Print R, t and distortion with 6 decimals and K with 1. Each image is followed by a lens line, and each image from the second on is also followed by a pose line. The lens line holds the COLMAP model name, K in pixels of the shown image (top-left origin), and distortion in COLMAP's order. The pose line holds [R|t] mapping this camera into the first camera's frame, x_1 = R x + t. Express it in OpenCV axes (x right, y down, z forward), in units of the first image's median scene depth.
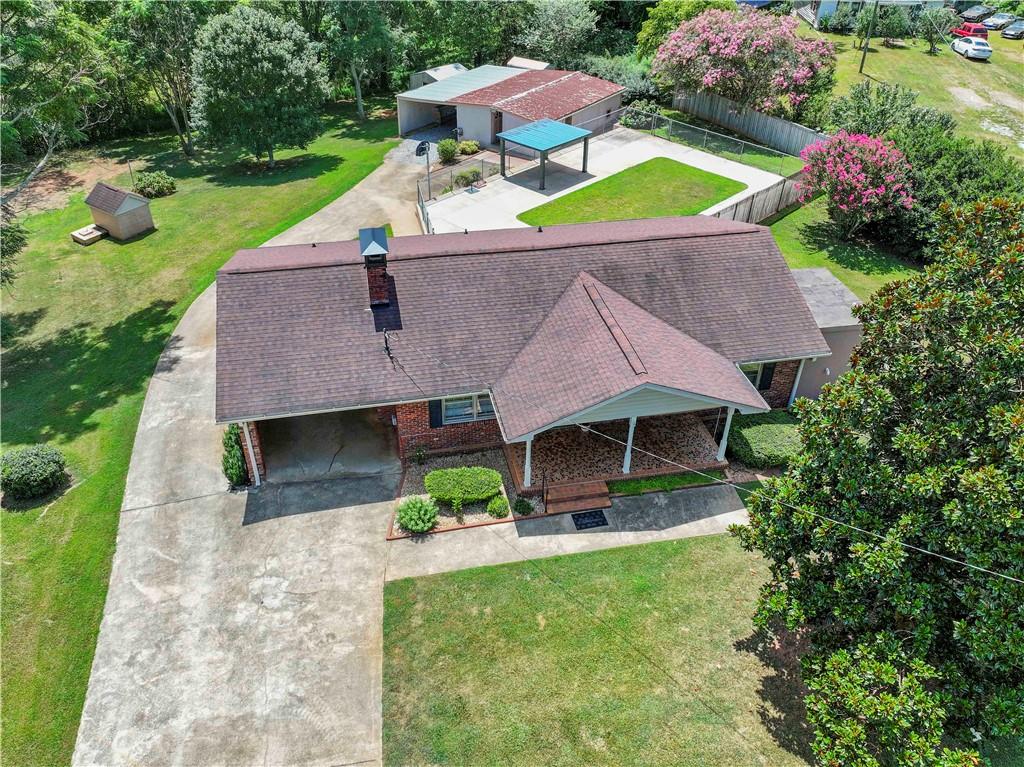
lens RADIAL K [[825.1, 0, 511.7], [0, 825.1, 381.5], [0, 0, 1]] dist [0.001229, 0.002389]
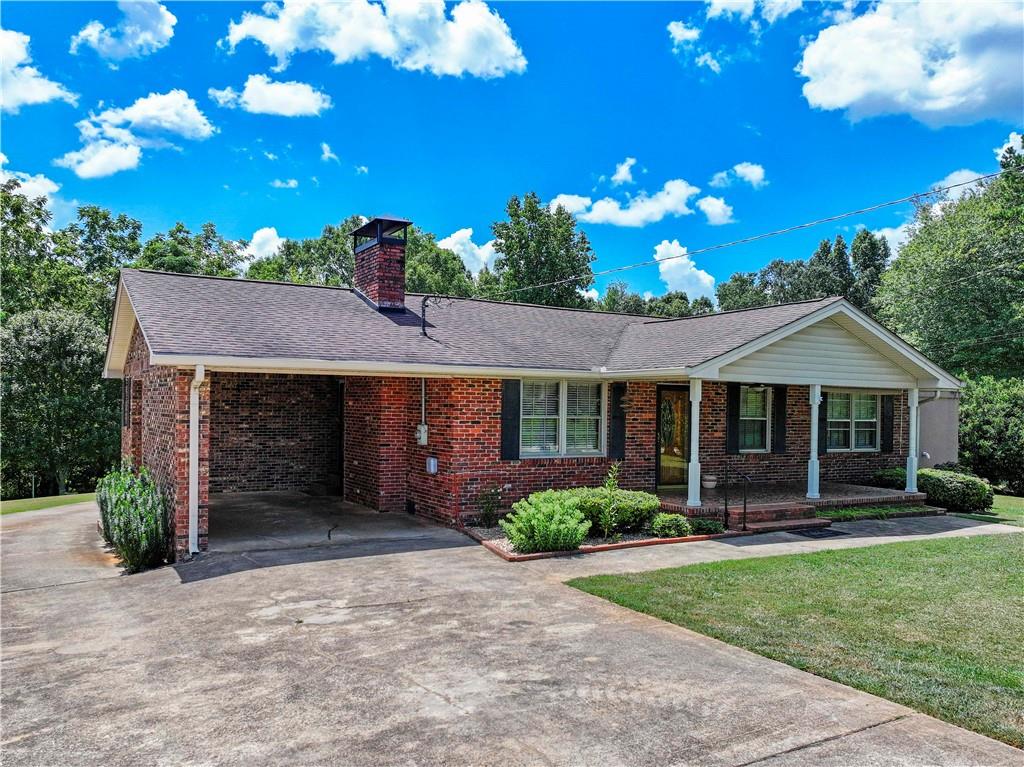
lens RADIAL K [[825.1, 0, 509.9], [0, 825.1, 407.1], [0, 0, 1]] dist [0.001229, 0.002389]
pose [[0.948776, 0.001094, 0.315946, -0.341139], [0.184462, 0.809950, -0.556737, 0.434600], [-0.256509, 0.586498, 0.768259, 0.629413]]
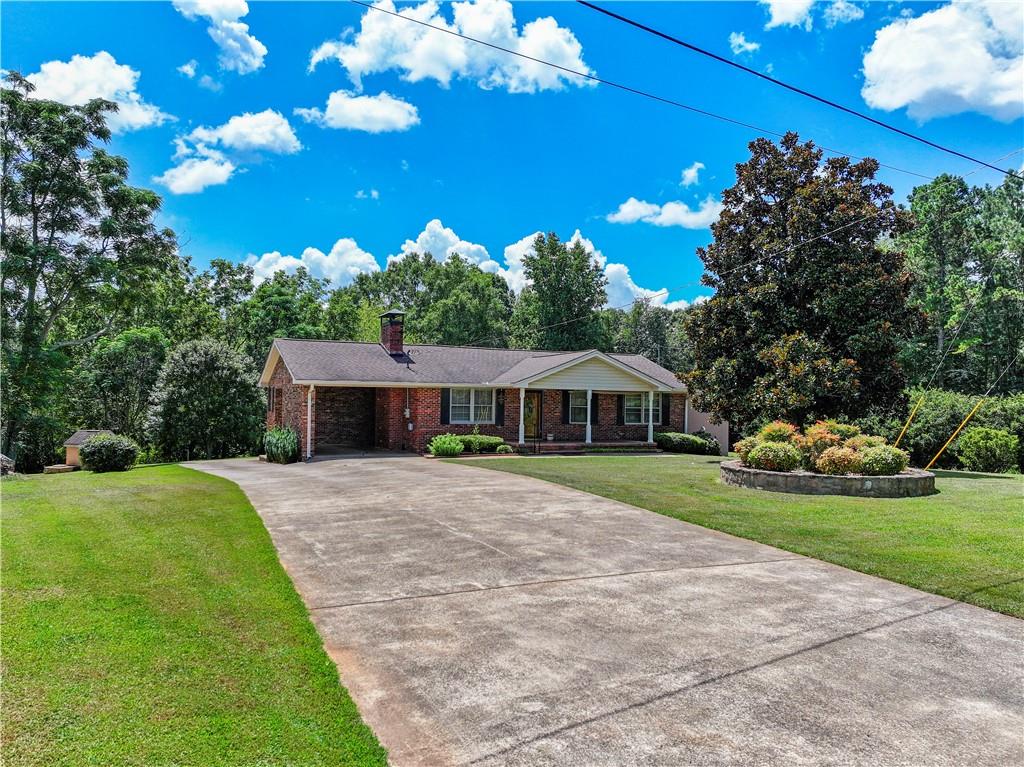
lens RADIAL K [[825.1, 0, 511.4], [0, 825.1, 383.6], [0, 0, 1]] dist [0.001229, 0.002389]
pose [[0.973397, 0.006436, 0.229037, -0.355168], [0.134526, 0.793122, -0.594020, 0.981500], [-0.185477, 0.609028, 0.771157, -0.103035]]
